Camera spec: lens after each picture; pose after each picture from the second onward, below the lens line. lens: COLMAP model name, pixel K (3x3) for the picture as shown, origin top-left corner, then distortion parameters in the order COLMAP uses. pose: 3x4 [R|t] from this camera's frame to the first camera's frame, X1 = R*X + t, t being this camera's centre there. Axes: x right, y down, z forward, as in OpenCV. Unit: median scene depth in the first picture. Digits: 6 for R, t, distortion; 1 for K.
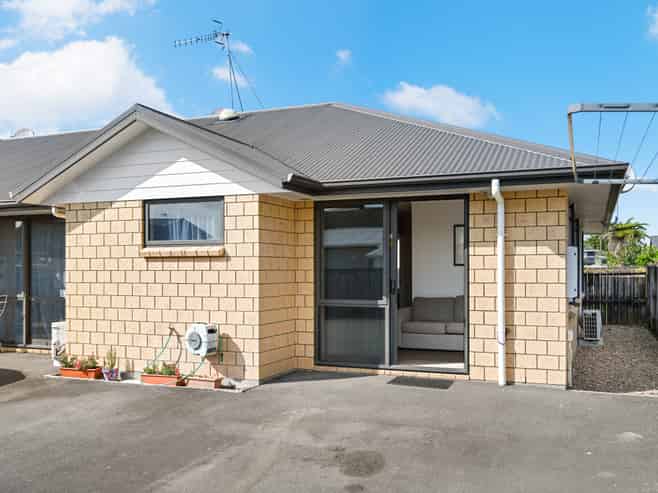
lens RADIAL K [[620.8, 0, 328.9], [0, 620.8, 262.8], [0, 0, 1]] dist [-0.000523, -0.003113]
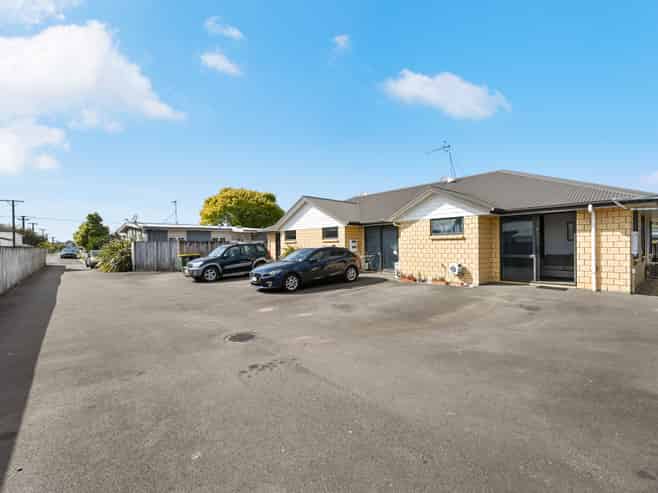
lens RADIAL K [[301.0, 0, 329.0], [0, 301.0, 246.5], [0, 0, 1]] dist [-0.000167, 0.000379]
pose [[0.895709, -0.006740, -0.444590, -0.110166], [0.014959, 0.999776, 0.014981, -0.004039], [0.444389, -0.020070, 0.895609, -0.451029]]
